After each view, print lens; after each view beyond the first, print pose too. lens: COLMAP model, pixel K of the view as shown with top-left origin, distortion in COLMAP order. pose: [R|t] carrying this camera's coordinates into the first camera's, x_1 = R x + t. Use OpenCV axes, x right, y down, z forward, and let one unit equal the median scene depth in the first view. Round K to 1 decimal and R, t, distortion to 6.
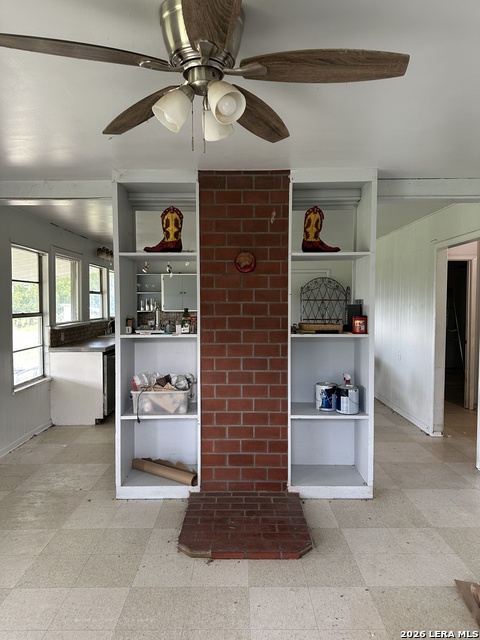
lens RADIAL K [[449.7, 0, 240.0], [0, 449.7, 320.0], [0, 0, 1]] dist [0.108521, -0.132925]
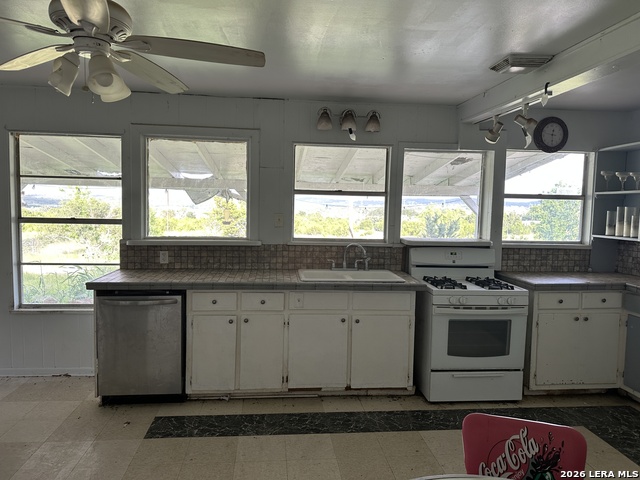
lens RADIAL K [[449.7, 0, 320.0], [0, 449.7, 240.0], [0, 0, 1]] dist [0.108521, -0.132925]
pose [[0.102853, 0.067569, -0.992399, 0.248135], [-0.063190, 0.996119, 0.061274, -0.035713], [0.992687, 0.056407, 0.106724, 0.949467]]
